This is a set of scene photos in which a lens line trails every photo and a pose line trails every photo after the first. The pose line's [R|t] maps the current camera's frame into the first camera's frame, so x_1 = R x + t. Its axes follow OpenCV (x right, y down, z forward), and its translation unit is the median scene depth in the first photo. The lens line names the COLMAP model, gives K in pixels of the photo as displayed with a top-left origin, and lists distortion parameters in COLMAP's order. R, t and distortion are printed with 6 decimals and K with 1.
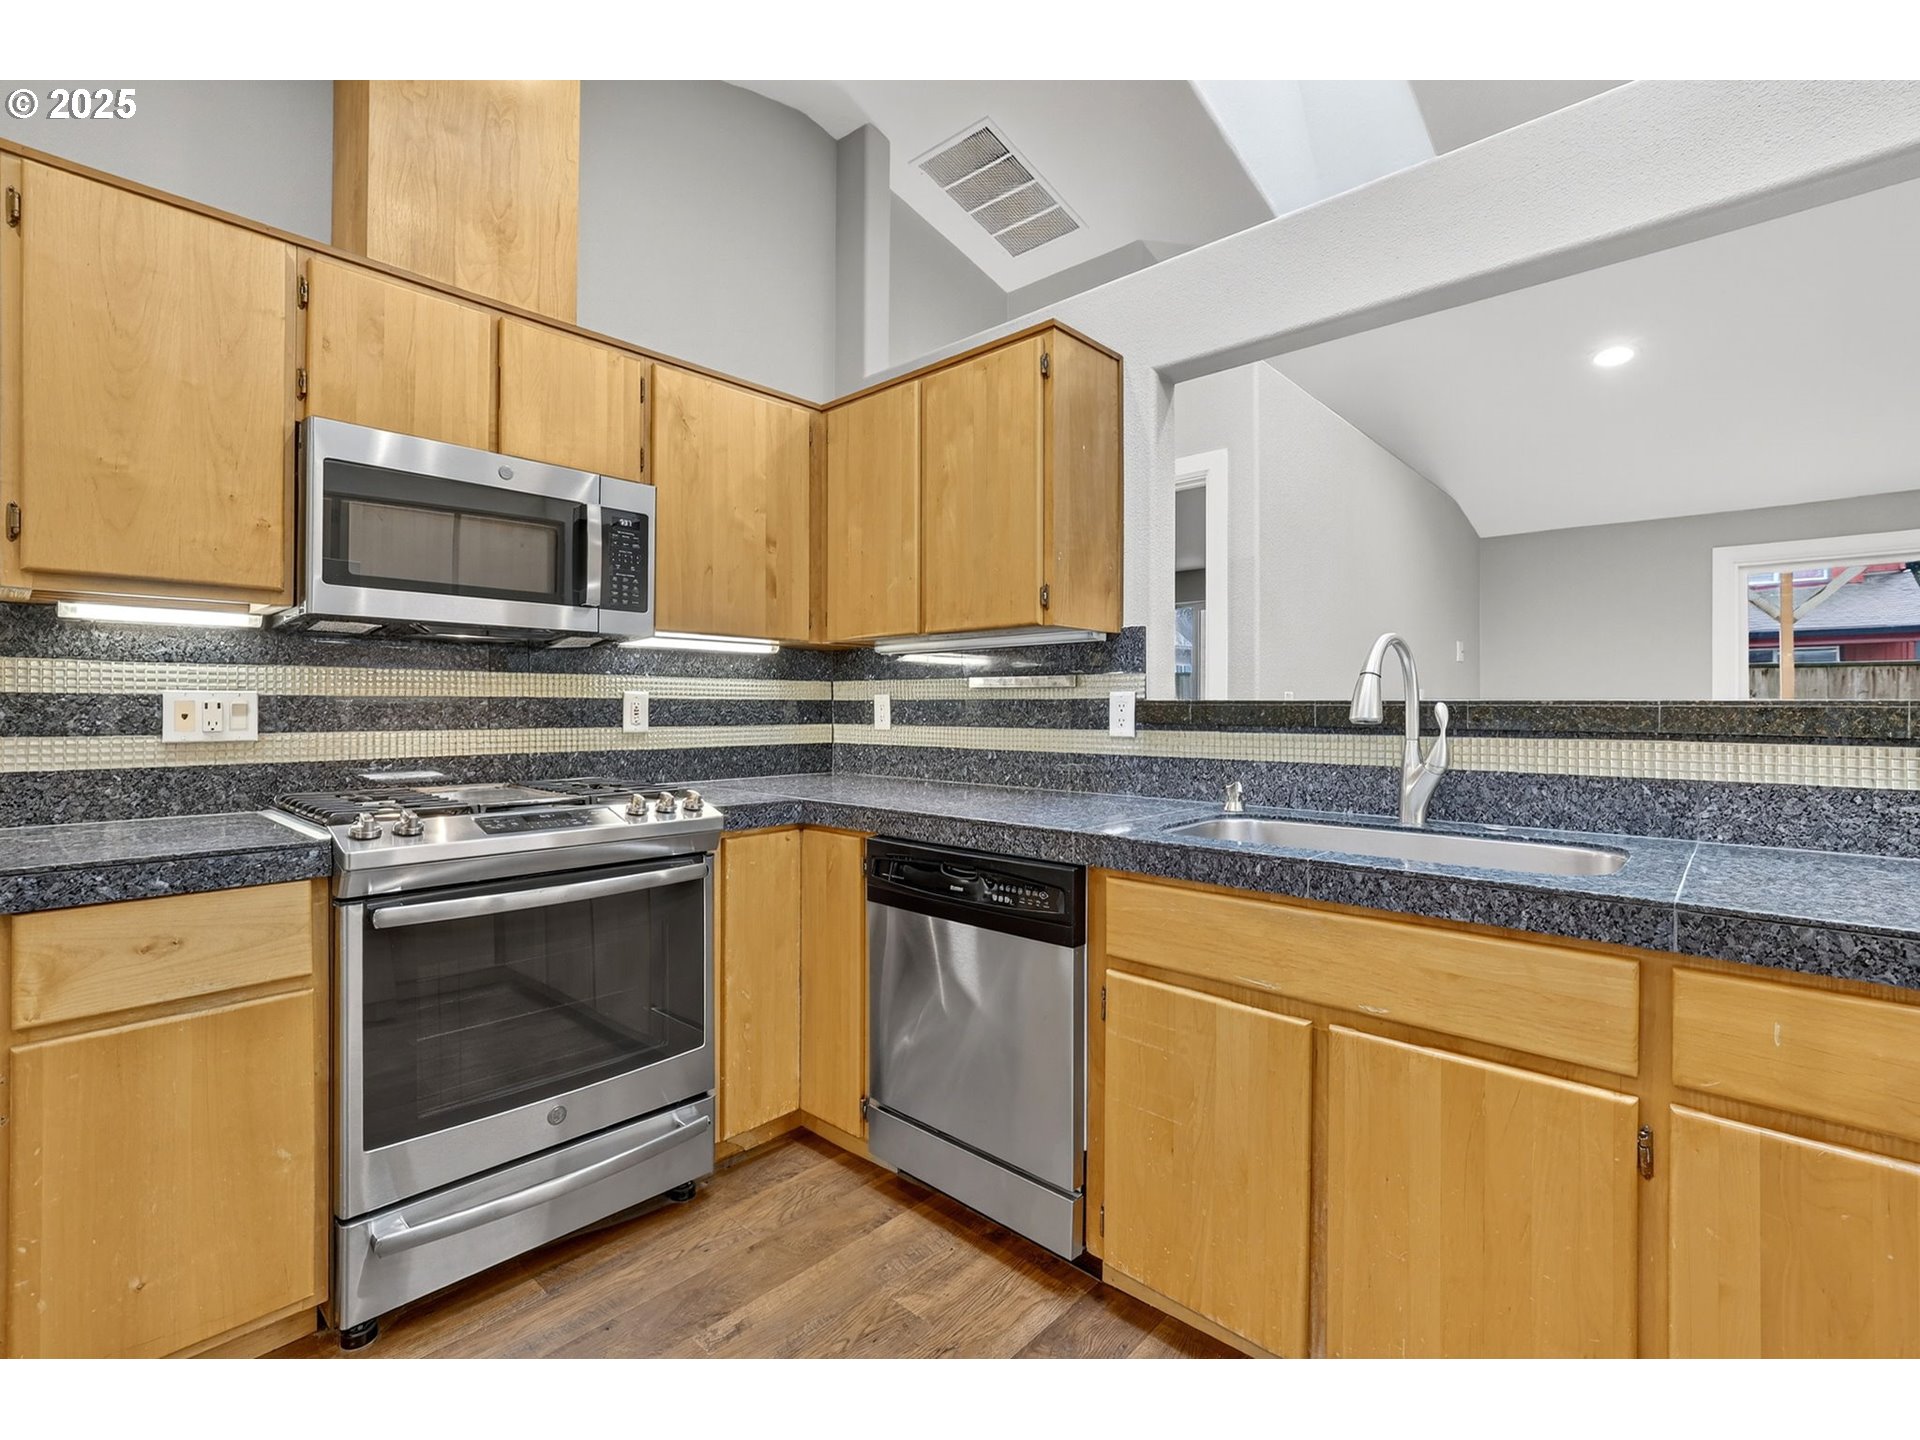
lens RADIAL K [[869.6, 0, 955.0], [0, 869.6, 712.5], [0, 0, 1]] dist [-0.014687, 0.005210]
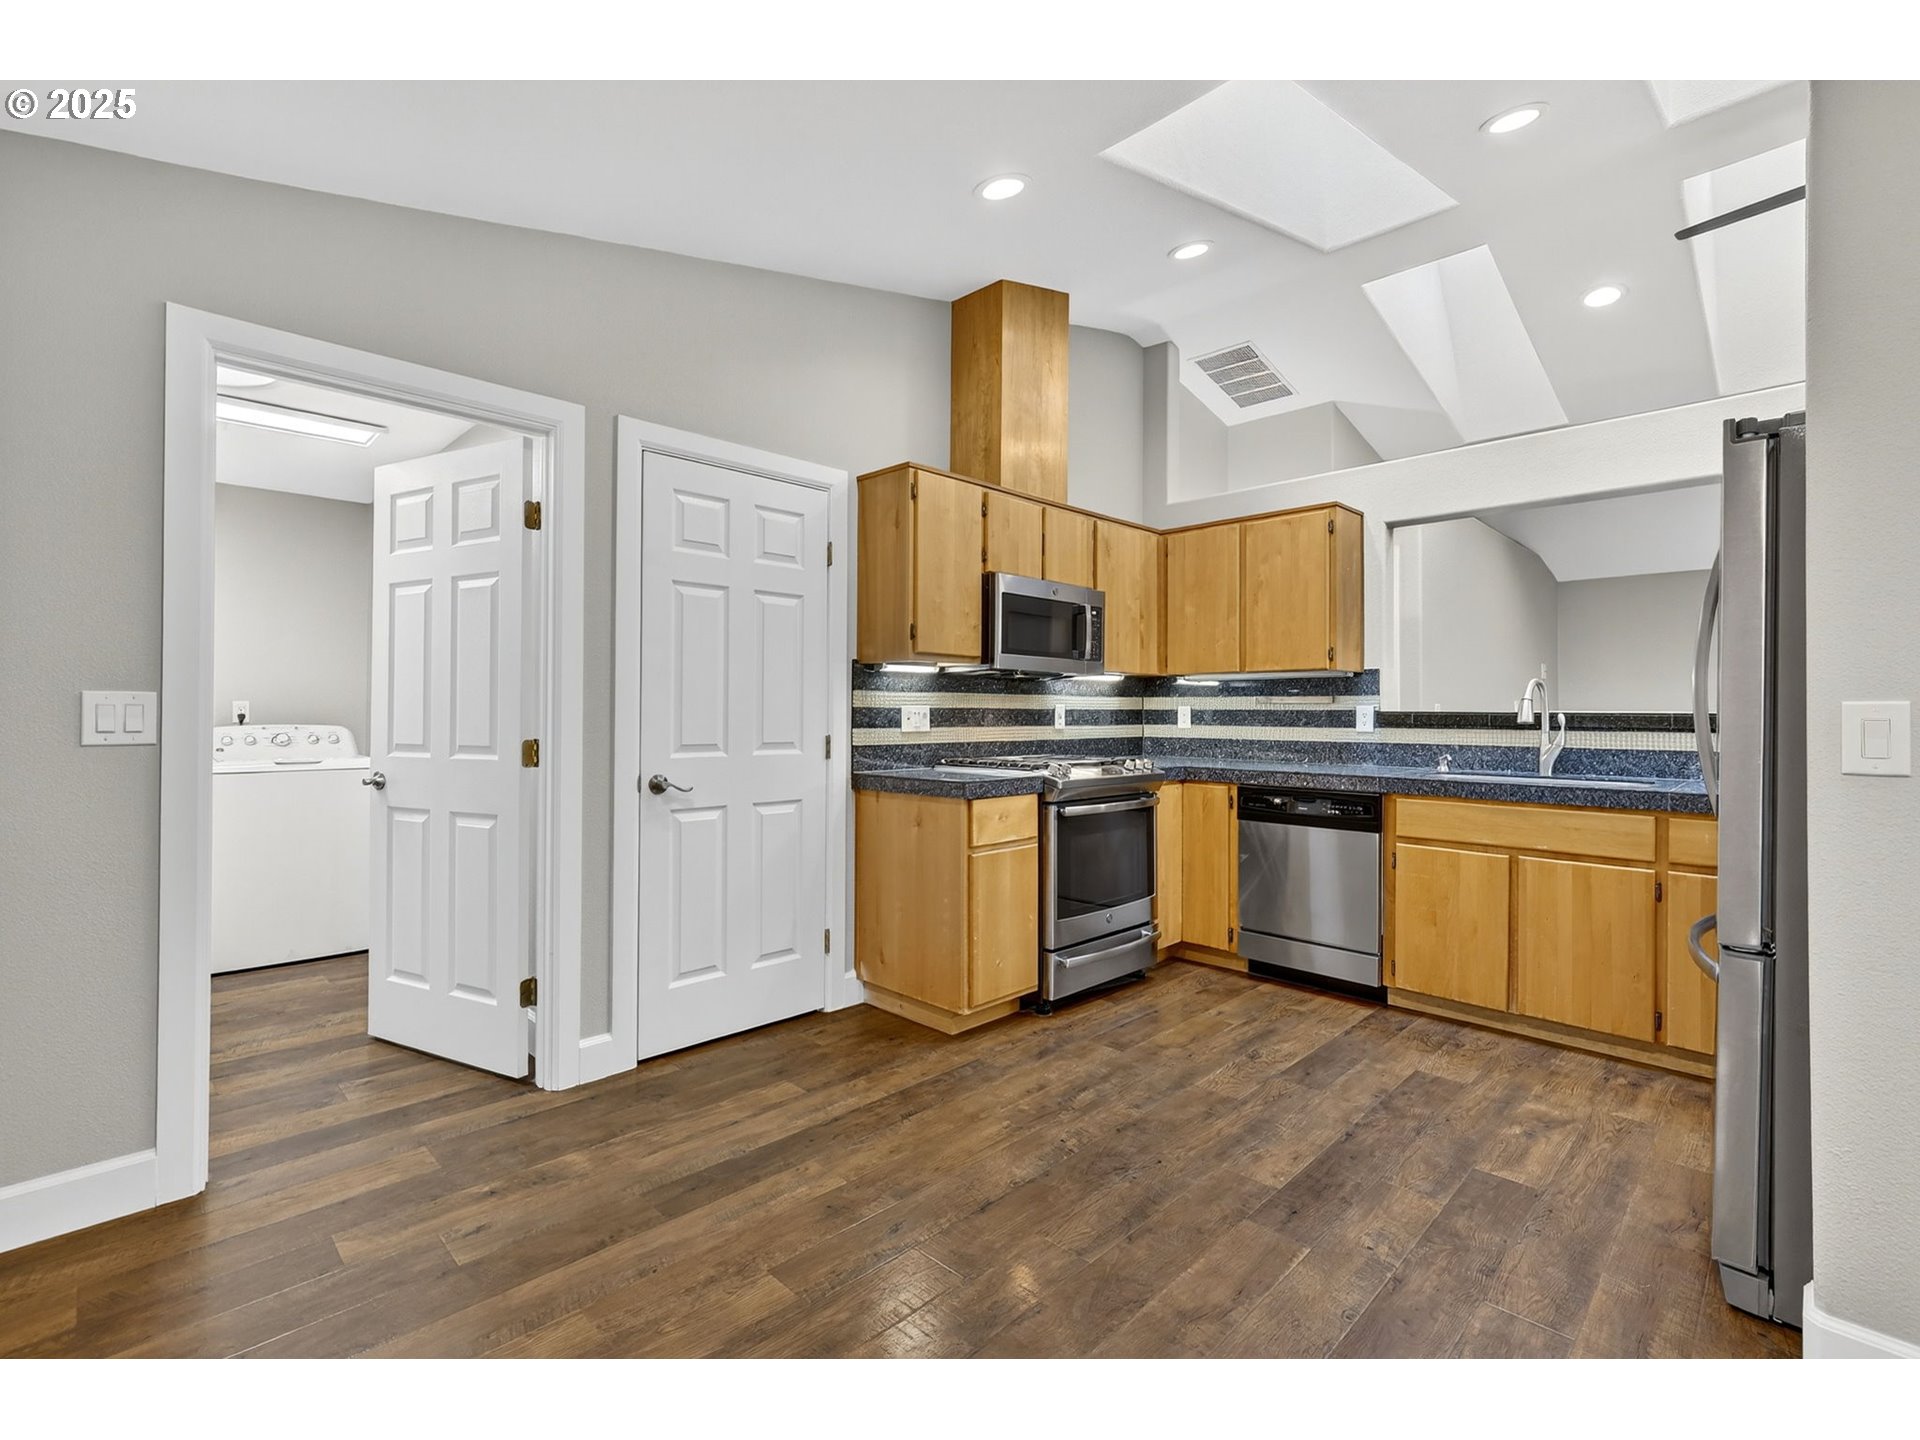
lens RADIAL K [[869.6, 0, 955.0], [0, 869.6, 712.5], [0, 0, 1]] dist [-0.014687, 0.005210]
pose [[0.998819, 0.002512, -0.048531, -0.651646], [-0.002710, 0.999988, -0.004009, -0.002168], [0.048521, 0.004136, 0.998814, -0.932667]]
